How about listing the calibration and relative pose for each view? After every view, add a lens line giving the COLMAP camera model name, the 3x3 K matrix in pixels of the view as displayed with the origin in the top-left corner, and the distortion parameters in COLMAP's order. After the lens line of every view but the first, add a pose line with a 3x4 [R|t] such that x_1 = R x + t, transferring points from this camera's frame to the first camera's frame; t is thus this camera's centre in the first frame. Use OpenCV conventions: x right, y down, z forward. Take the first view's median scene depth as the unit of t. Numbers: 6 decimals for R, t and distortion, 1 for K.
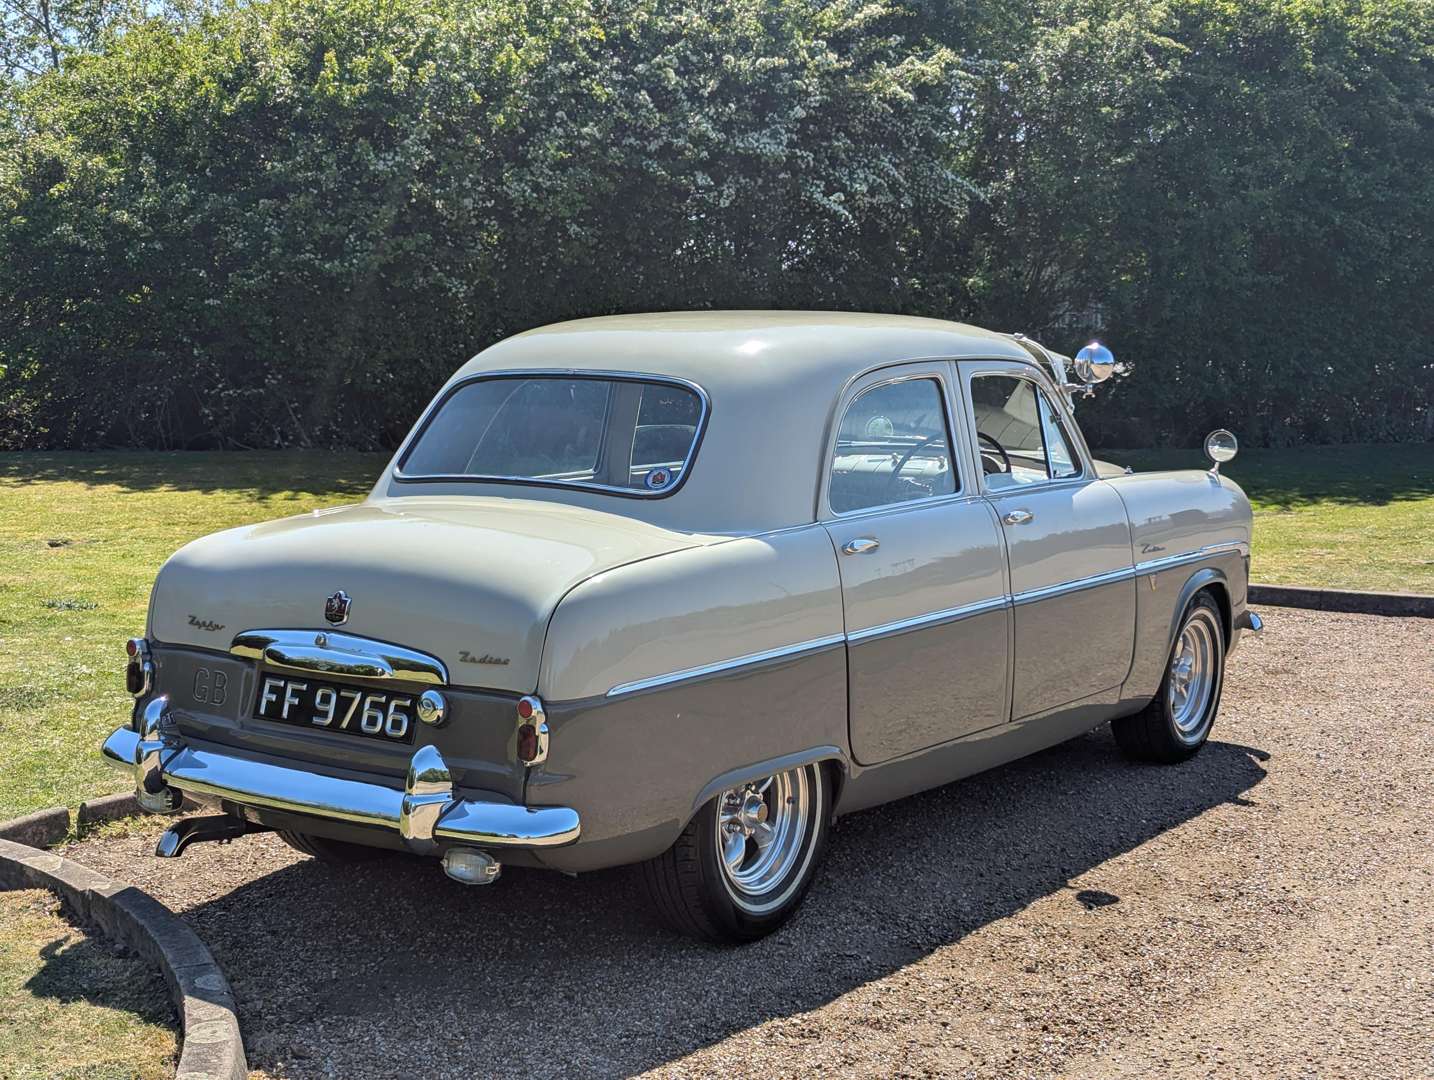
lens RADIAL K [[1993.5, 0, 717.0], [0, 1993.5, 540.0], [0, 0, 1]] dist [0.091143, -0.180308]
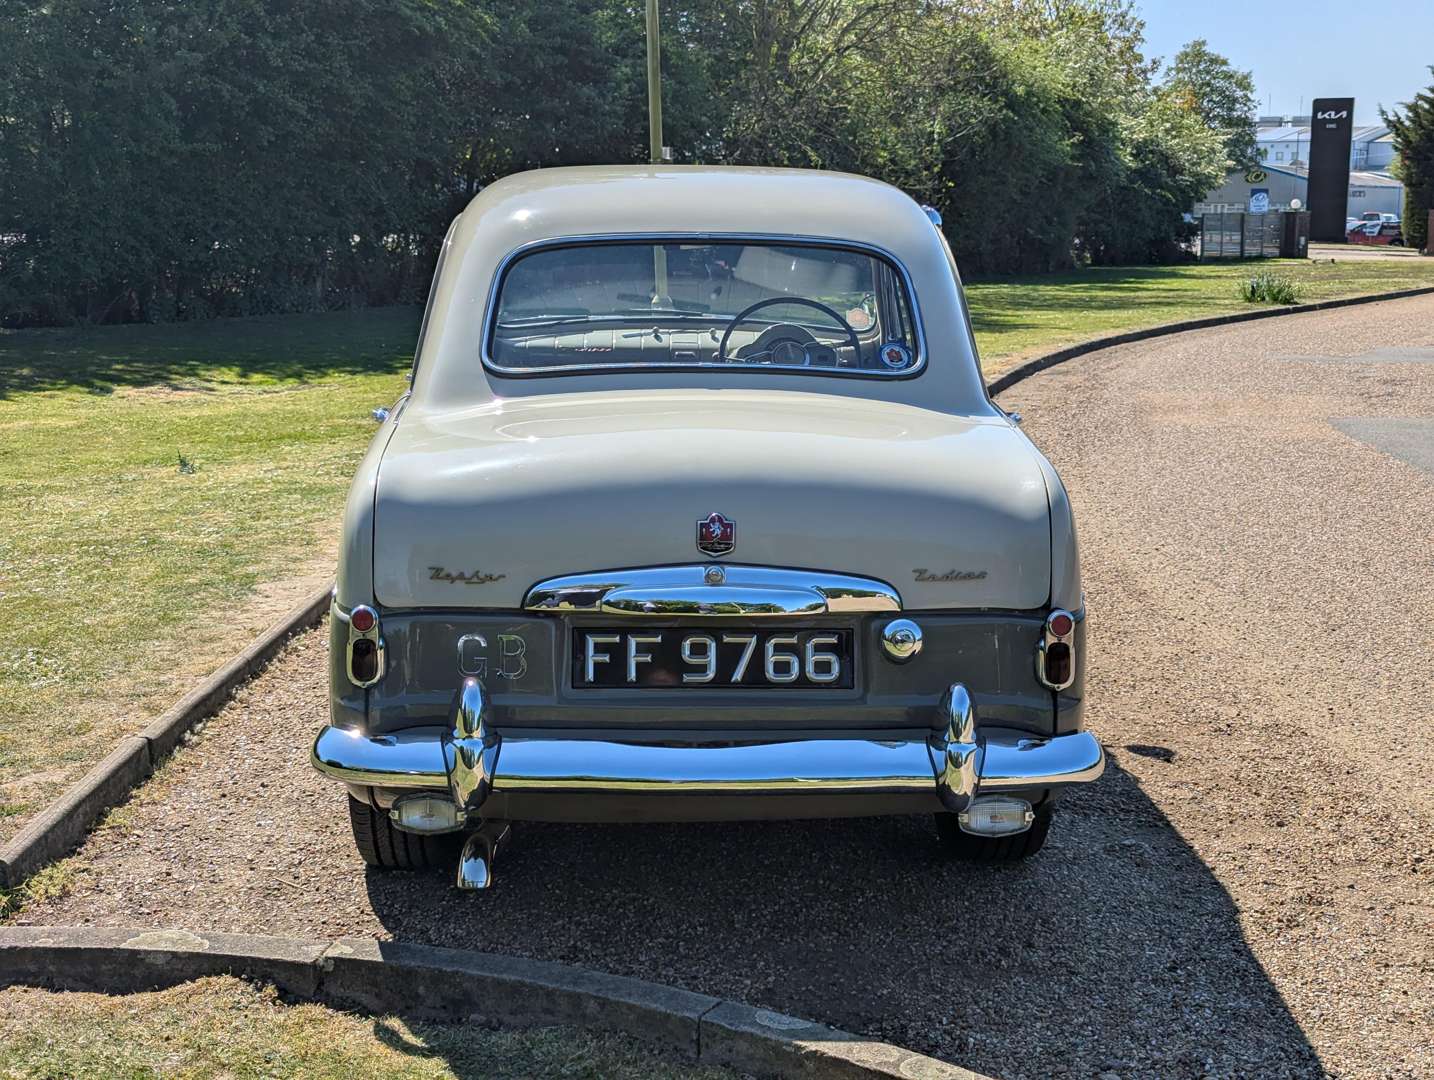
lens RADIAL K [[1993.5, 0, 717.0], [0, 1993.5, 540.0], [0, 0, 1]] dist [0.091143, -0.180308]
pose [[0.799422, -0.098761, 0.592596, -0.580533], [0.061766, 0.994679, 0.082448, -0.025807], [-0.597586, -0.029308, 0.801269, 0.318558]]
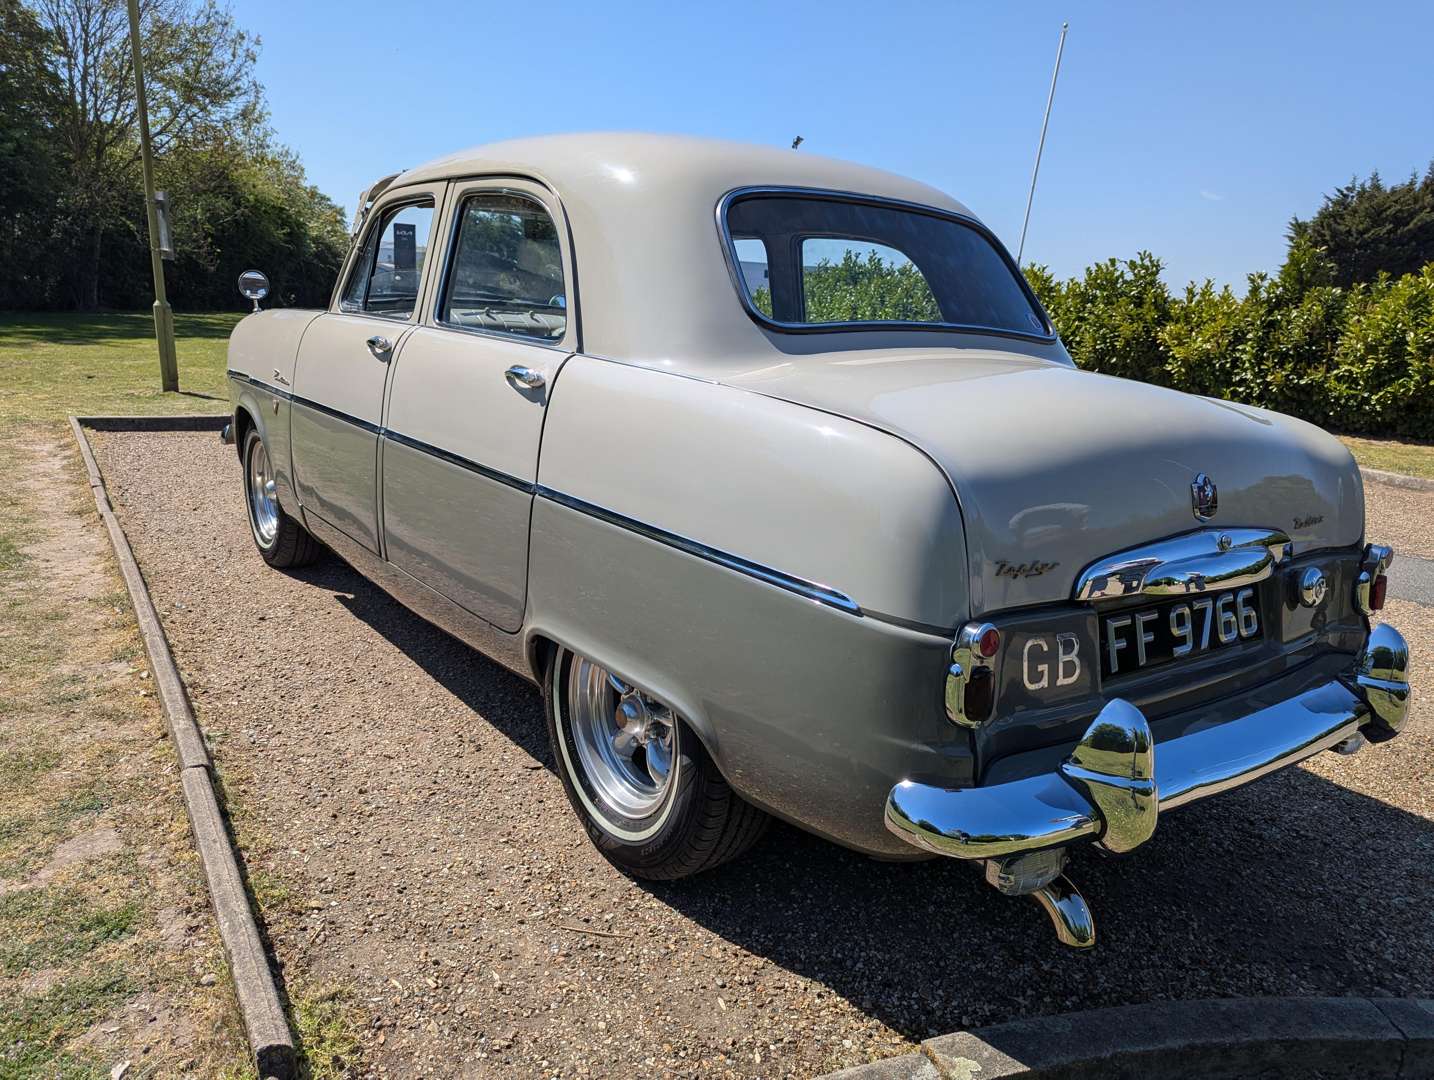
lens RADIAL K [[1008.4, 0, 702.9], [0, 1008.4, 551.0], [0, 0, 1]] dist [0.056846, -0.050133]
pose [[0.331025, -0.208986, 0.920189, -0.532611], [0.044535, 0.977540, 0.205990, -0.029285], [-0.942570, -0.027207, 0.332897, 0.922327]]
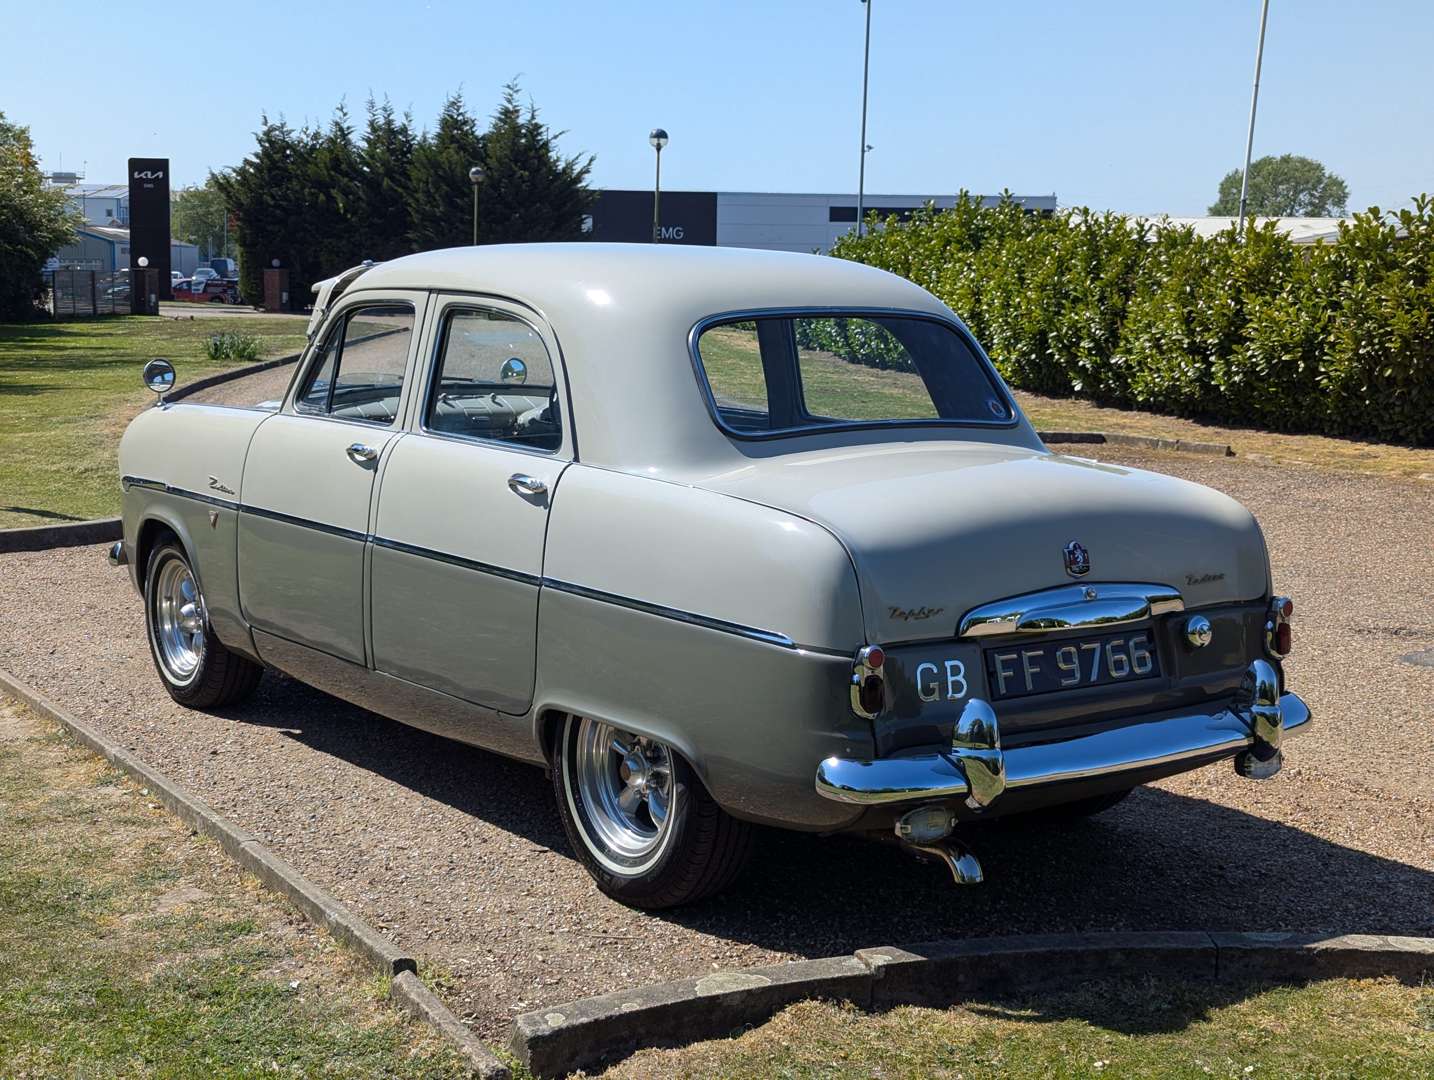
lens RADIAL K [[1993.5, 0, 717.0], [0, 1993.5, 540.0], [0, 0, 1]] dist [0.091143, -0.180308]
pose [[0.330927, -0.125696, 0.935248, -1.000457], [0.090901, 0.990726, 0.100988, -0.076692], [-0.939268, 0.051595, 0.339283, 0.735511]]
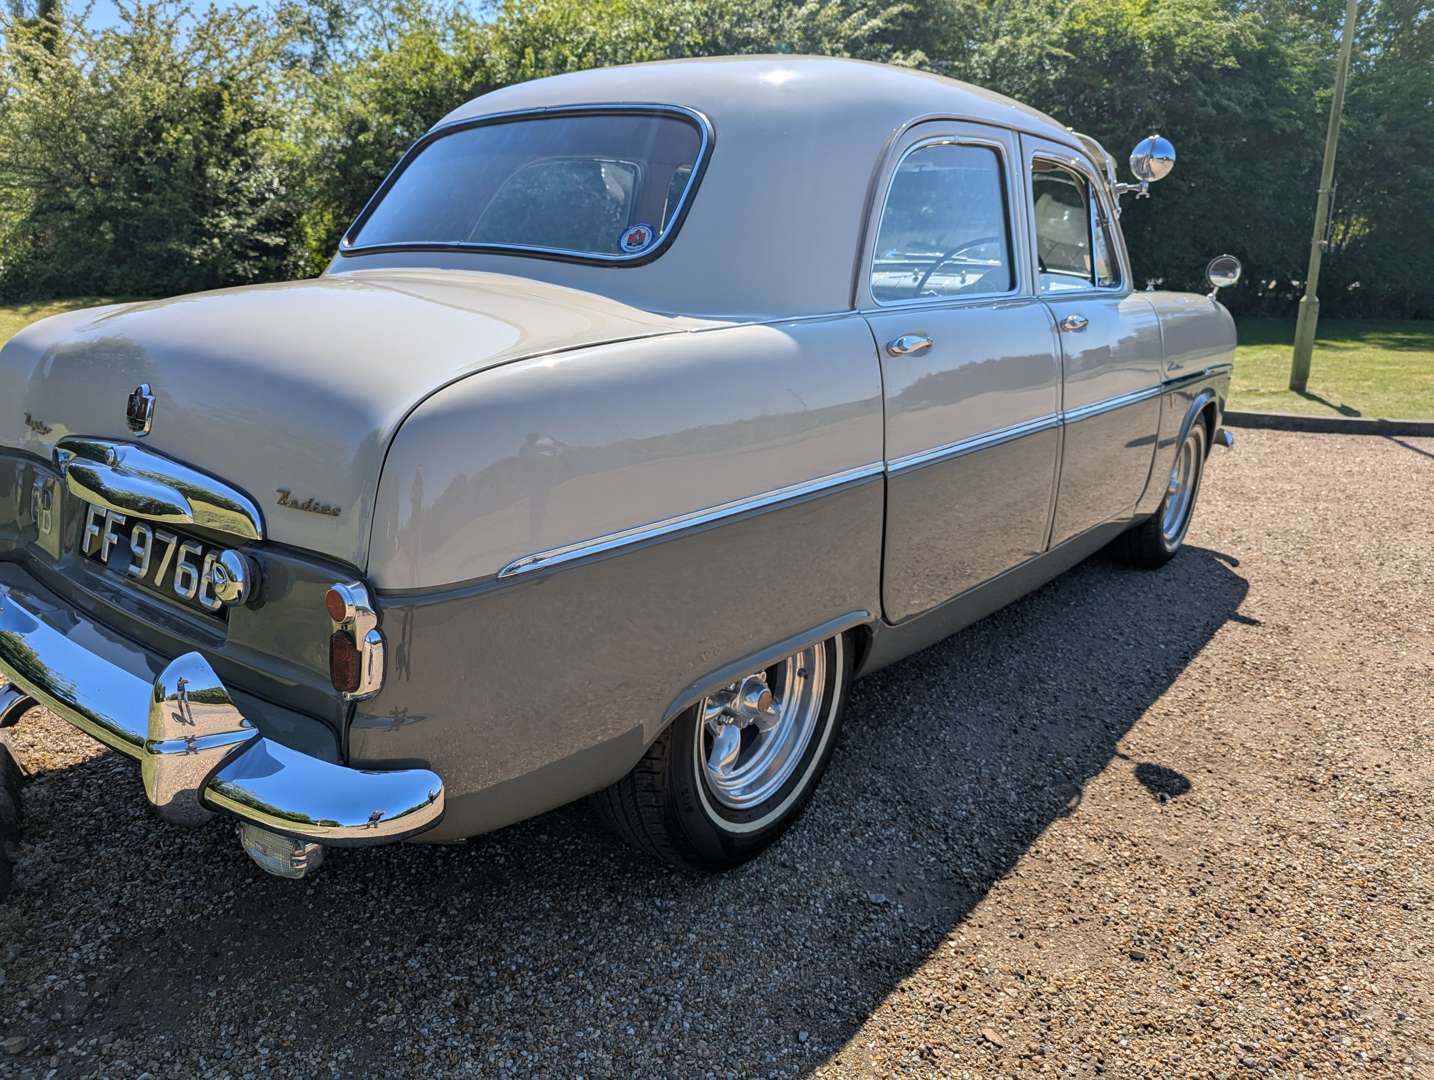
lens RADIAL K [[1008.4, 0, 702.9], [0, 1008.4, 551.0], [0, 0, 1]] dist [0.056846, -0.050133]
pose [[0.997788, 0.034421, -0.056862, 0.017711], [-0.023932, 0.984136, 0.175795, 0.013832], [0.062011, -0.174045, 0.982783, 0.585386]]
